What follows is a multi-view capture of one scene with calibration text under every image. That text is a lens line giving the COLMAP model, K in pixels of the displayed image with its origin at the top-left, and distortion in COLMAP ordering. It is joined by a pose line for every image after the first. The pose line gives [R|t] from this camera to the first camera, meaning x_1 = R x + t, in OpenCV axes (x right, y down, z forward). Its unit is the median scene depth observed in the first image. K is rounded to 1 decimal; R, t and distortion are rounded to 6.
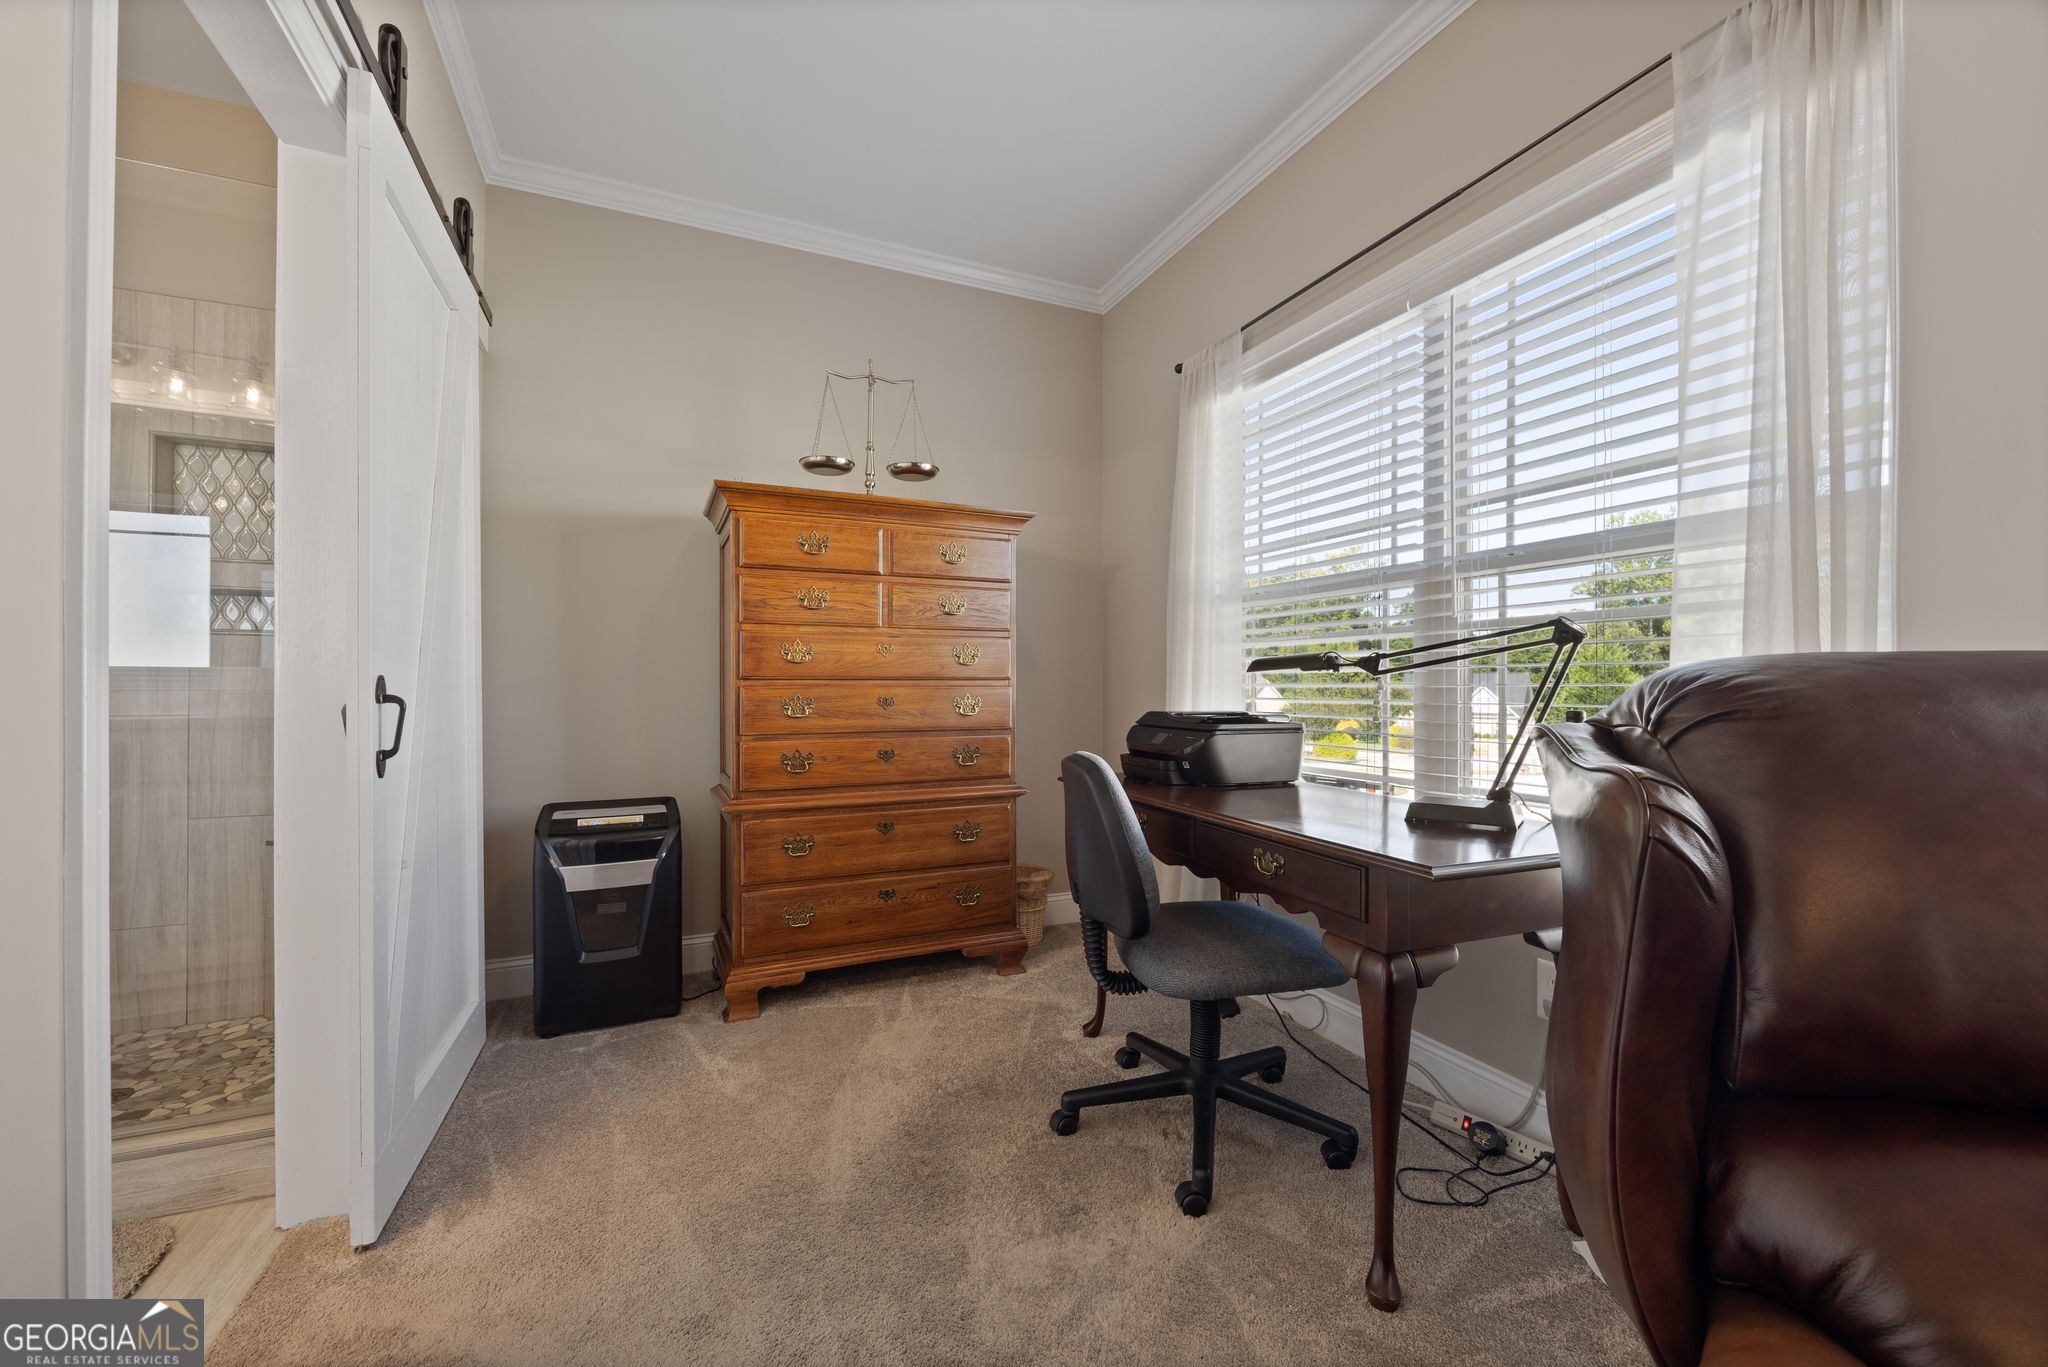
lens RADIAL K [[793.4, 0, 1020.1], [0, 793.4, 684.8], [0, 0, 1]] dist [-0.003148, 0.000165]
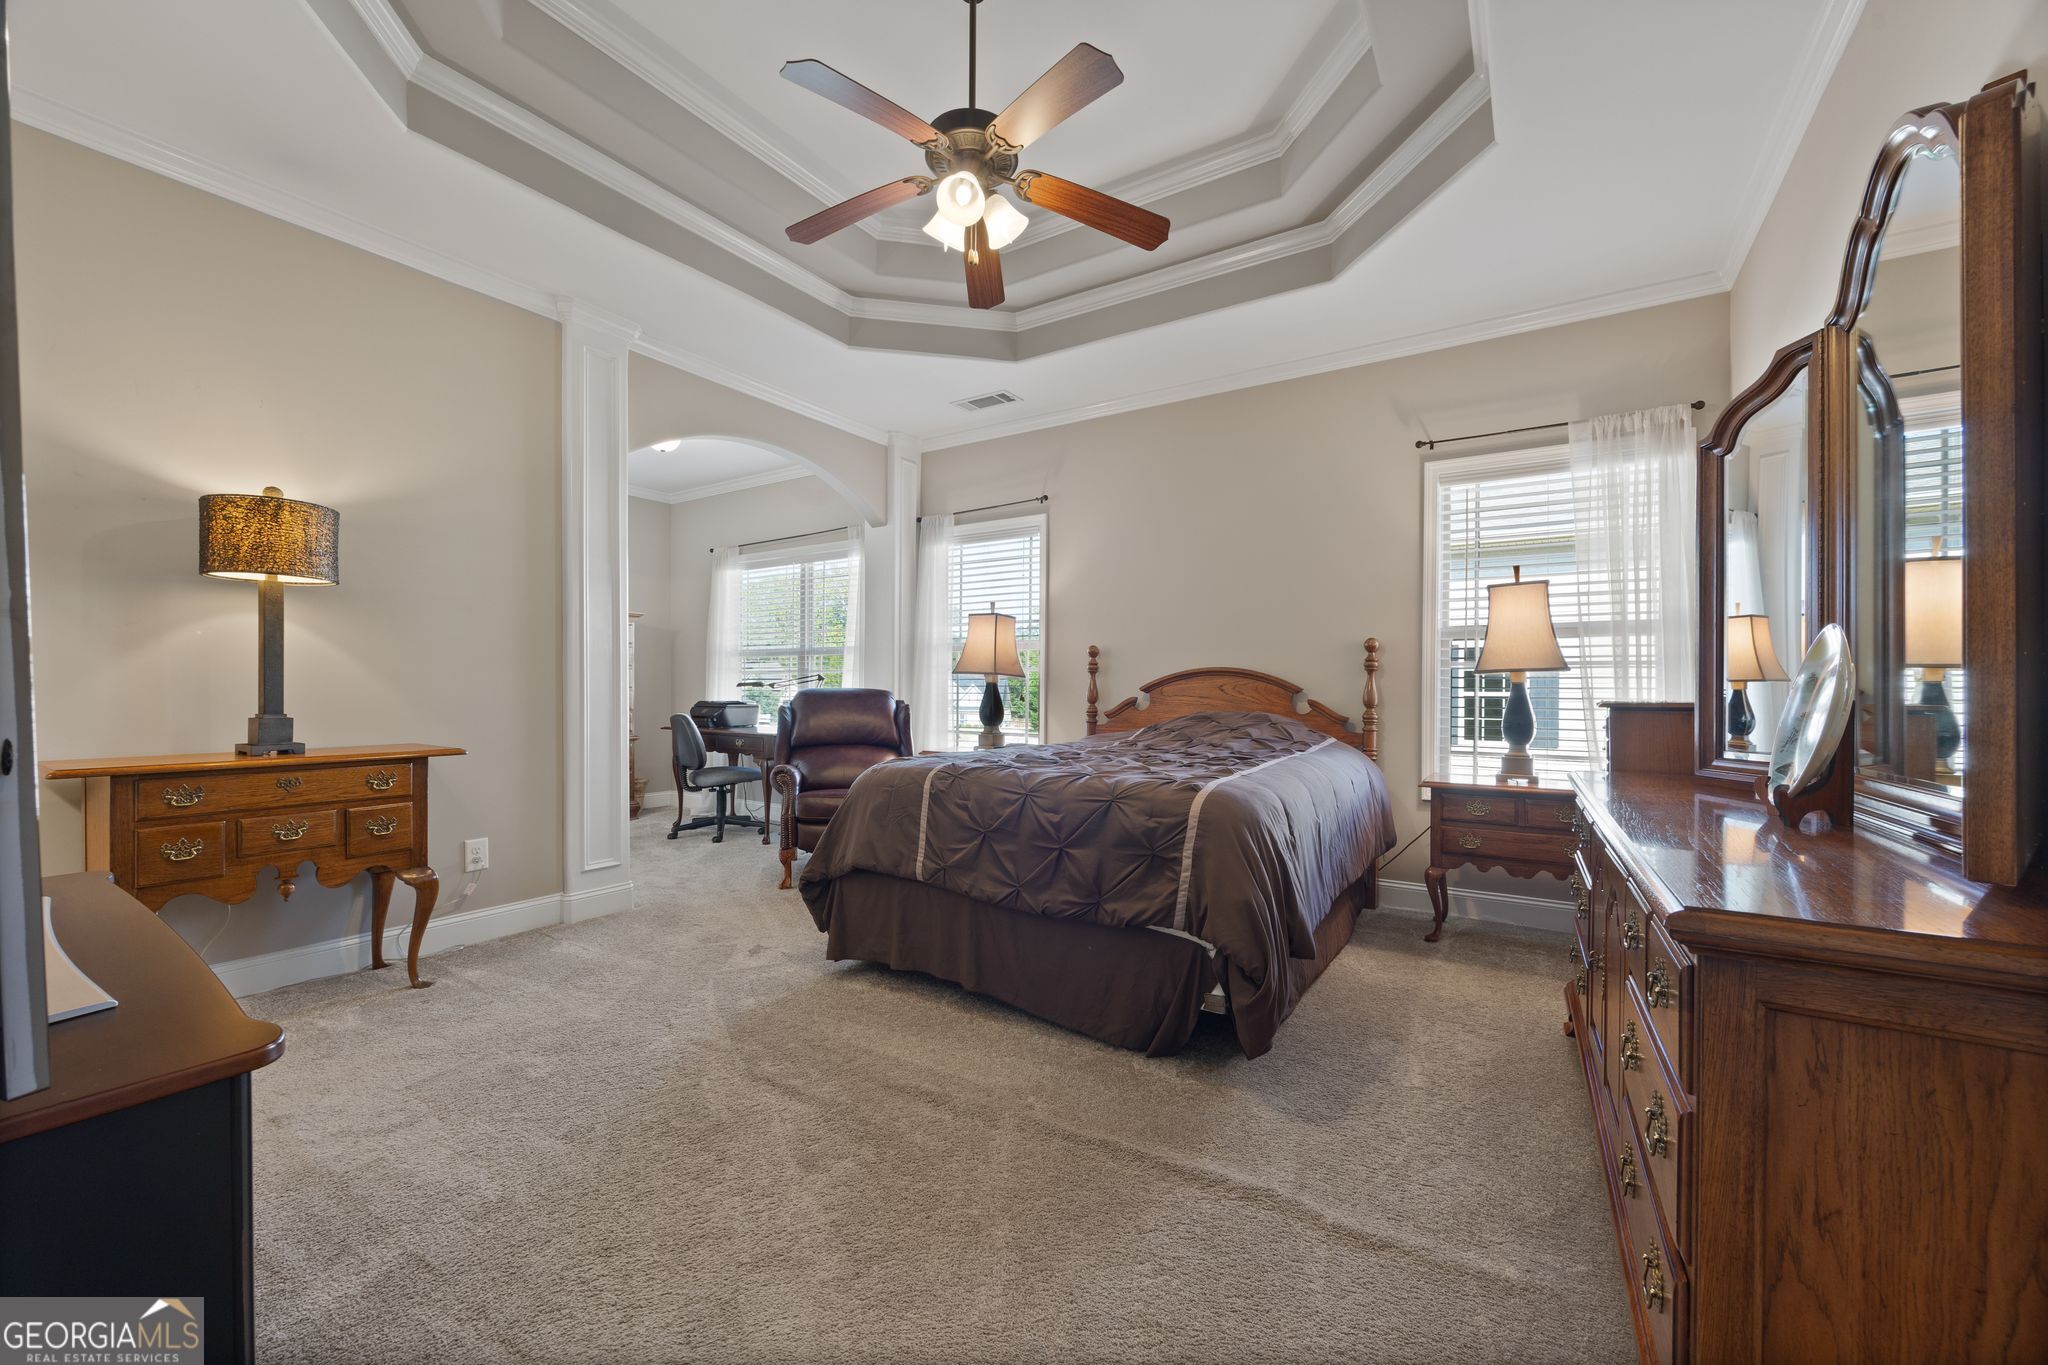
lens RADIAL K [[793.4, 0, 1018.4], [0, 793.4, 689.7], [0, 0, 1]] dist [-0.003148, 0.000165]
pose [[0.841686, -0.002262, 0.539962, -0.416463], [0.000484, 0.999994, 0.003435, -0.015098], [-0.539967, -0.002630, 0.841682, -2.017128]]
